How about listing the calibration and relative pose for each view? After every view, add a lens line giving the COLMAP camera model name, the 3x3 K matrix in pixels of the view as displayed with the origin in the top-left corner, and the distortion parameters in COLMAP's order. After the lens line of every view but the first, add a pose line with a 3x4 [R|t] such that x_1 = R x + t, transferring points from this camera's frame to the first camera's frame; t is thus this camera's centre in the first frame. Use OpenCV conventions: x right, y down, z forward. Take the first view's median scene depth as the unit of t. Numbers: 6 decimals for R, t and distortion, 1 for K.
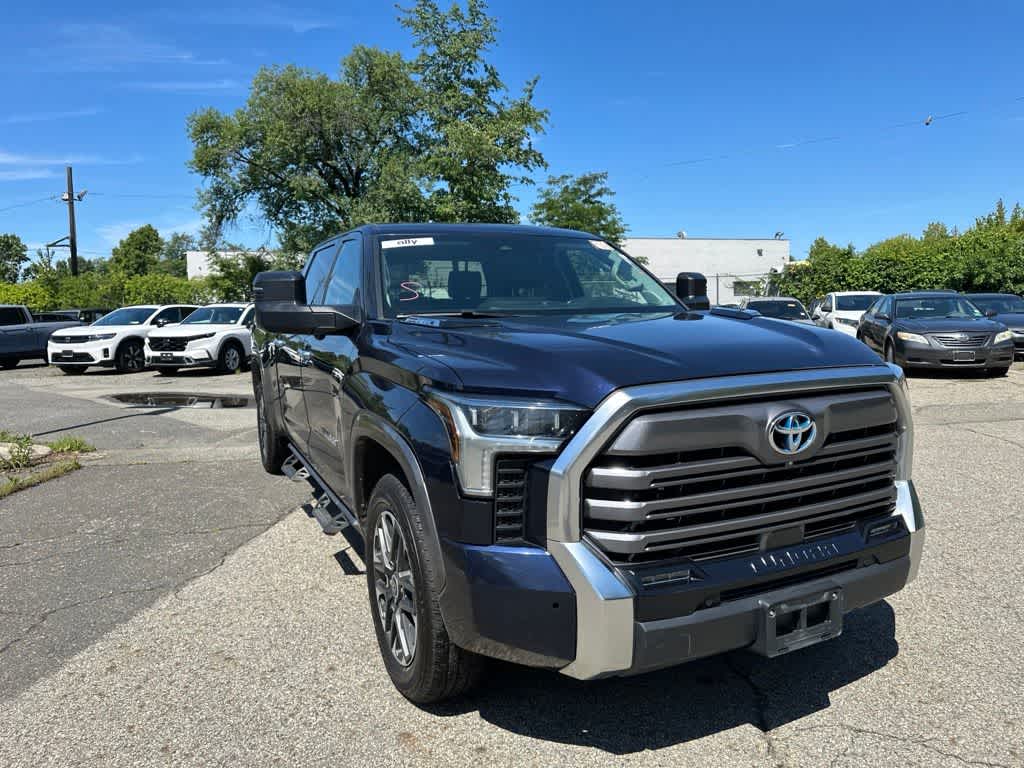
lens RADIAL K [[709.4, 0, 519.6], [0, 709.4, 377.9], [0, 0, 1]] dist [0.105587, -0.148158]
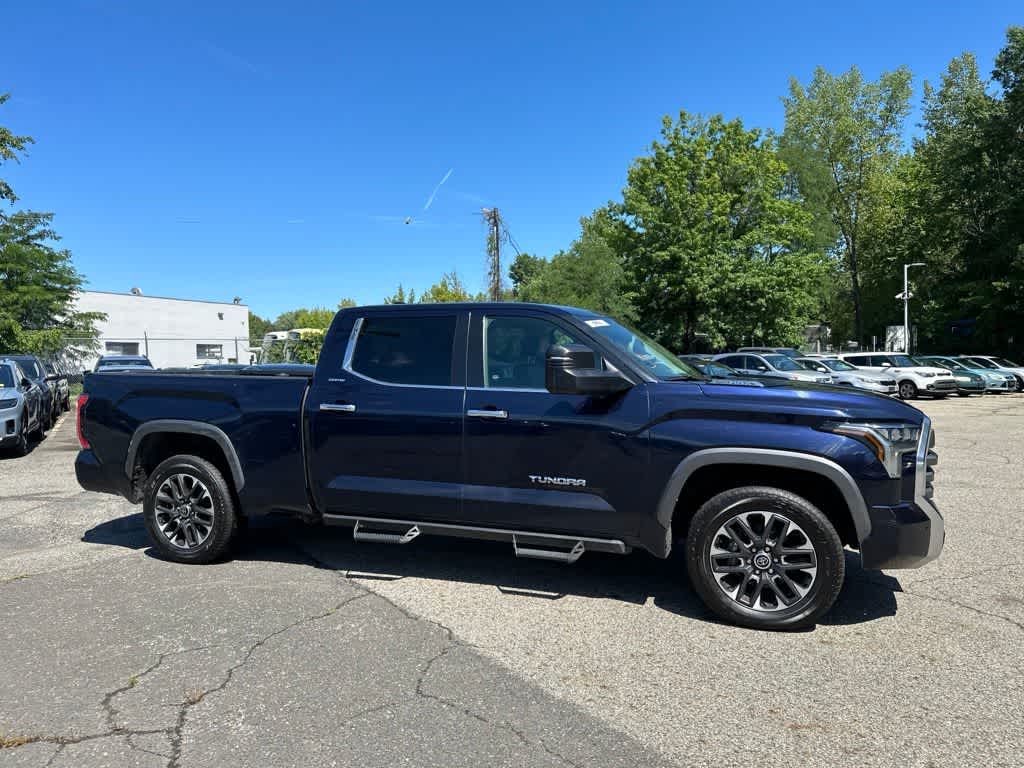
lens RADIAL K [[714.5, 0, 510.5], [0, 714.5, 386.1], [0, 0, 1]] dist [0.060460, -0.076849]
pose [[0.721166, -0.010060, 0.692689, -0.144287], [0.063094, 0.996693, -0.051212, -0.002583], [-0.689883, 0.080637, 0.719416, 0.023291]]
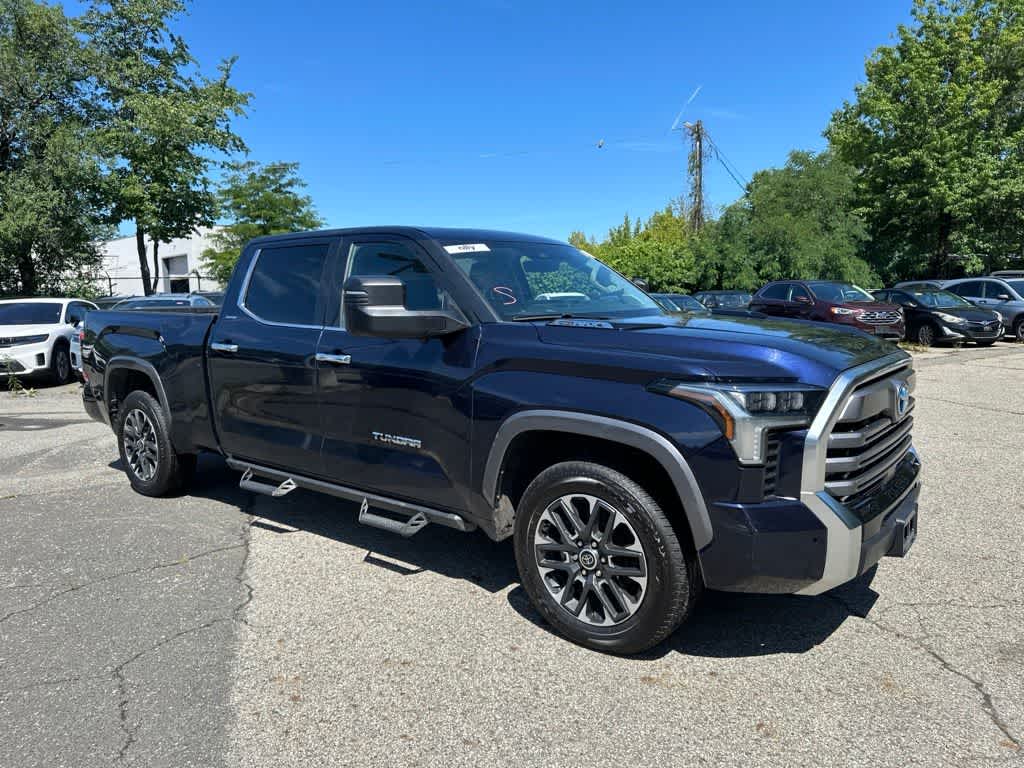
lens RADIAL K [[721.8, 0, 513.5], [0, 721.8, 372.0], [0, 0, 1]] dist [0.050961, -0.071773]
pose [[0.905308, -0.042195, 0.422655, -0.068129], [0.043669, 0.999027, 0.006200, -0.001462], [-0.422506, 0.012844, 0.906269, 0.001407]]
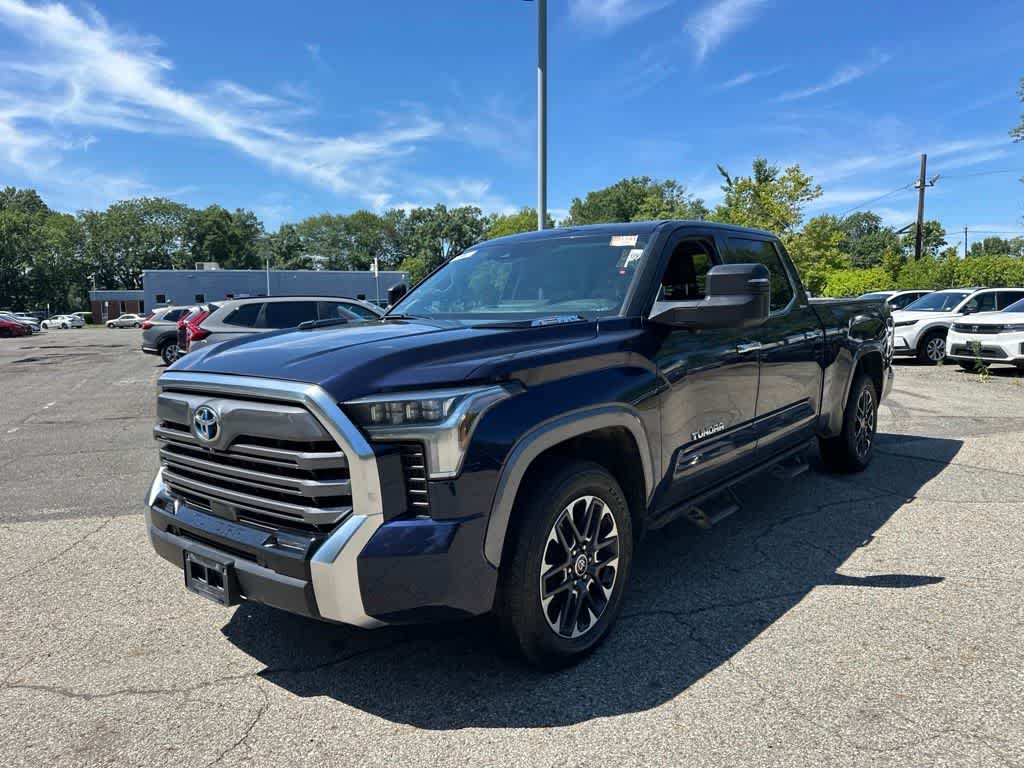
lens RADIAL K [[713.1, 0, 521.2], [0, 713.1, 392.4], [0, 0, 1]] dist [0.083903, -0.134994]
pose [[0.419793, 0.121296, -0.899478, 0.125992], [-0.080641, 0.992095, 0.096149, -0.010233], [0.904030, 0.032172, 0.426256, 0.071091]]
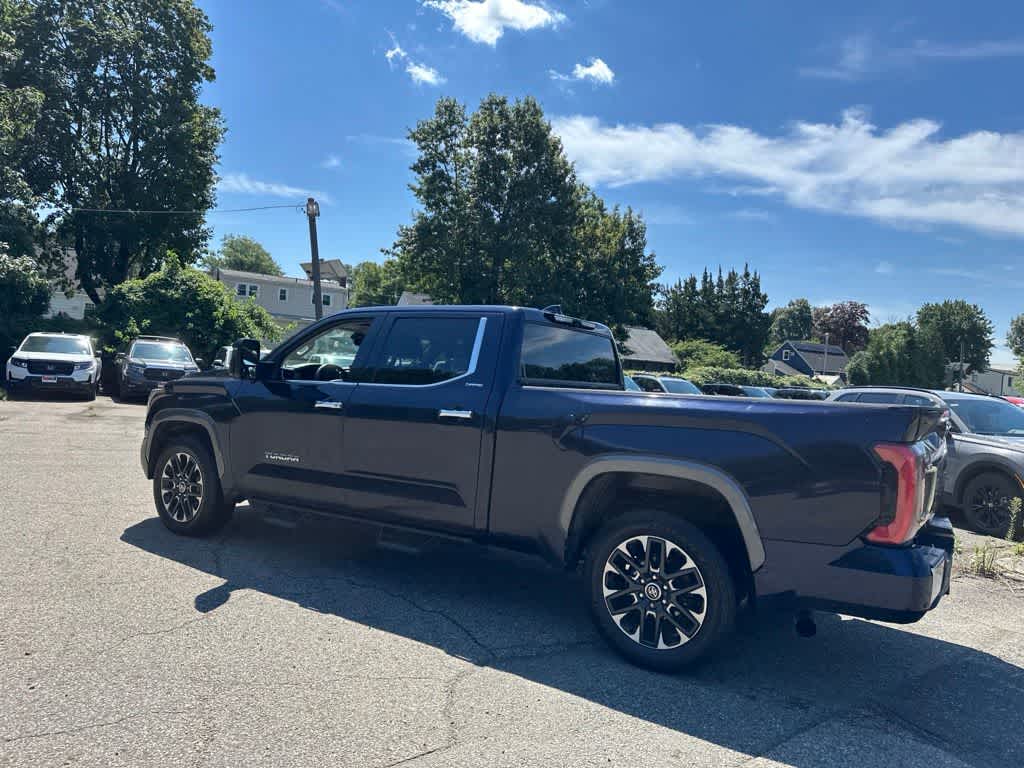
lens RADIAL K [[716.6, 0, 513.6], [0, 716.6, 383.9], [0, 0, 1]] dist [0.053074, -0.069082]
pose [[-0.854381, -0.028166, -0.518883, 0.070537], [-0.096030, 0.989890, 0.104386, -0.035597], [0.510697, 0.139014, -0.848448, 0.331563]]
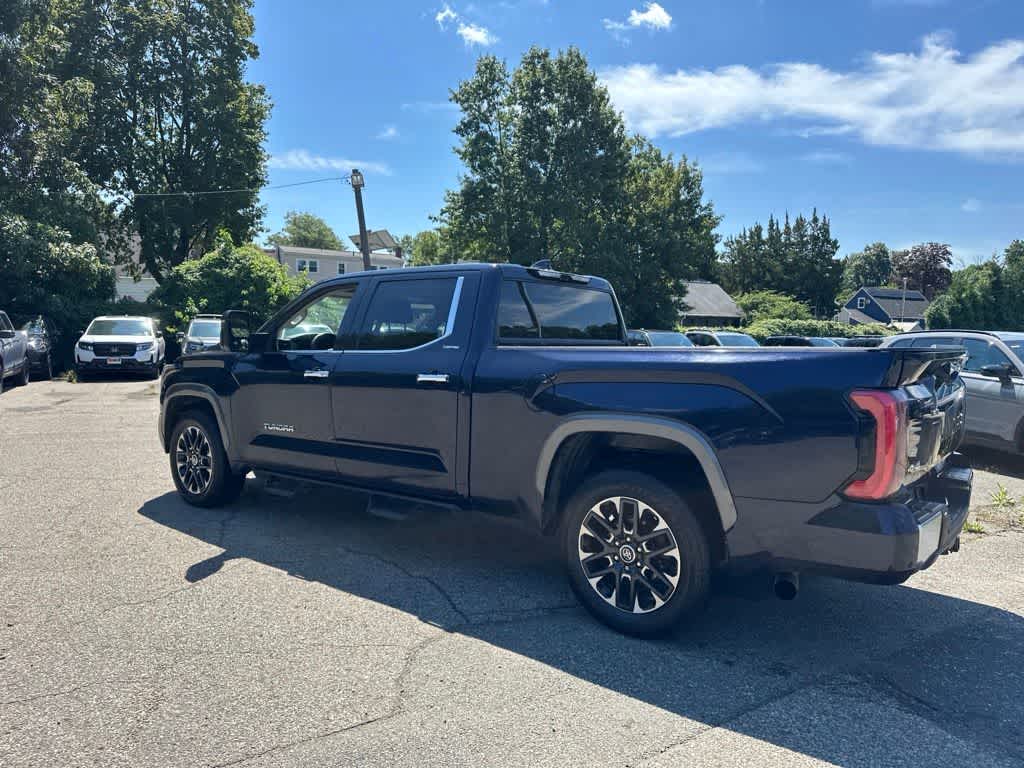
lens RADIAL K [[717.4, 0, 513.8], [0, 717.4, 386.6], [0, 0, 1]] dist [0.054203, -0.072125]
pose [[-0.897918, 0.034701, -0.438792, 0.052409], [-0.042063, 0.985560, 0.164016, -0.035281], [0.438148, 0.165730, -0.883493, 0.335239]]
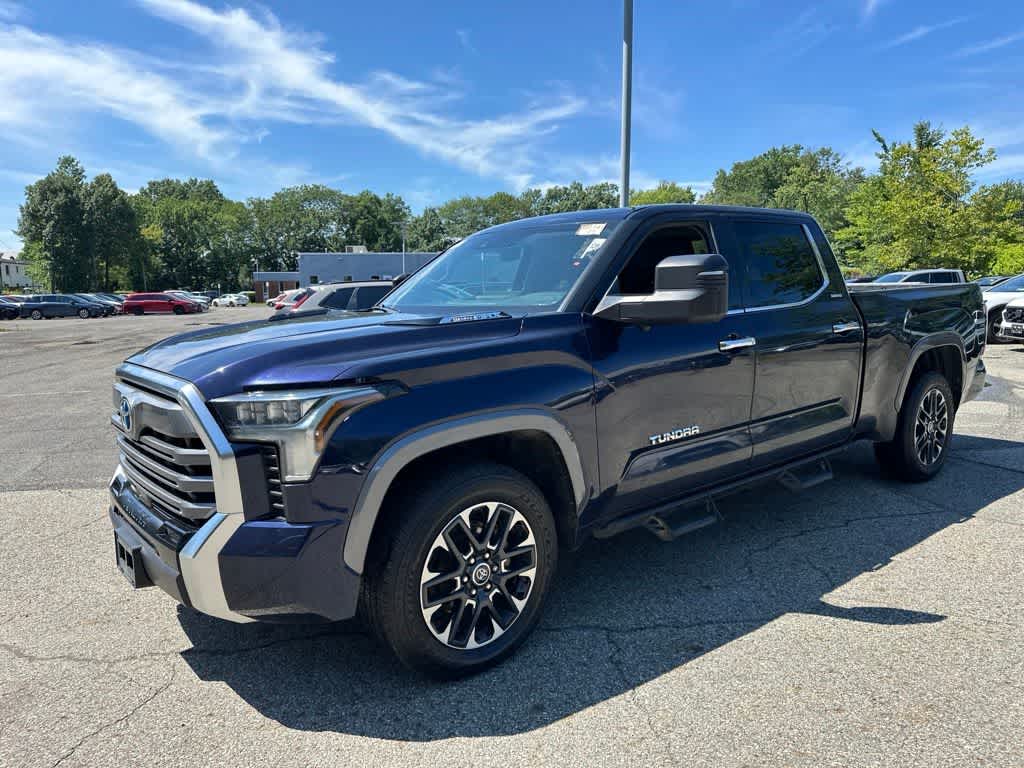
lens RADIAL K [[712.4, 0, 509.9], [0, 712.4, 386.4], [0, 0, 1]] dist [0.081213, -0.116198]
pose [[0.225784, 0.148598, -0.962777, 0.131724], [-0.081043, 0.987737, 0.133445, -0.015152], [0.970801, 0.047897, 0.235058, 0.101302]]
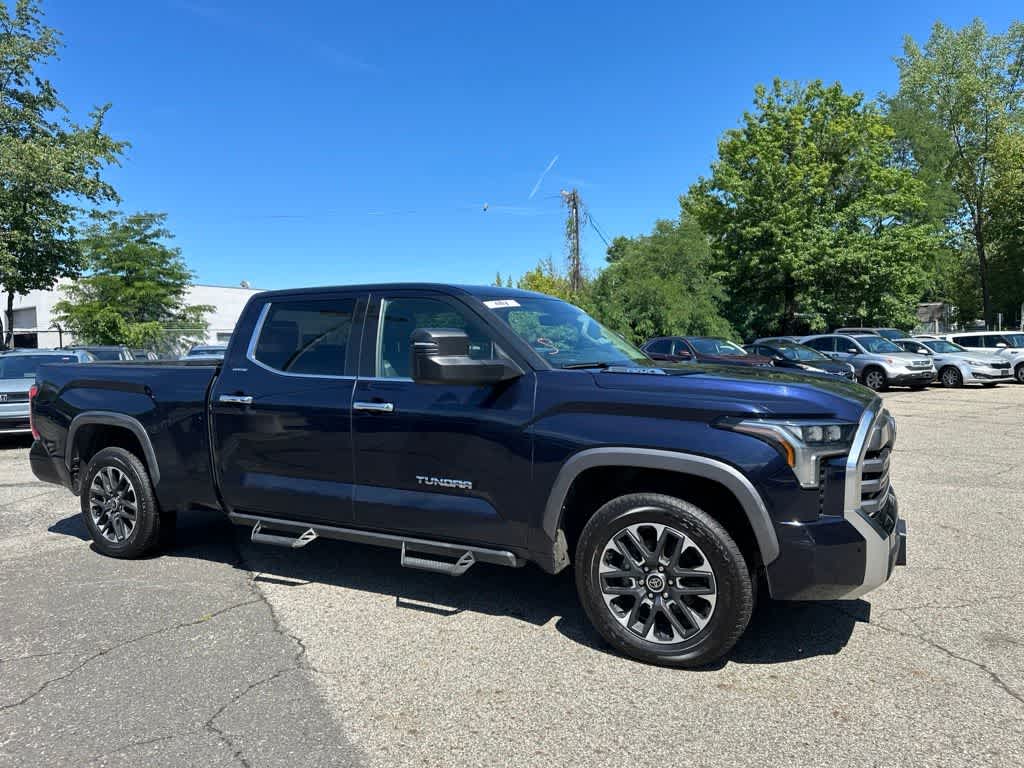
lens RADIAL K [[722.2, 0, 511.9], [0, 722.2, 366.6], [0, 0, 1]] dist [0.024584, -0.027093]
pose [[0.814564, -0.011226, 0.579964, -0.100505], [0.061820, 0.995799, -0.067552, -0.001348], [-0.576769, 0.090879, 0.811836, 0.008020]]
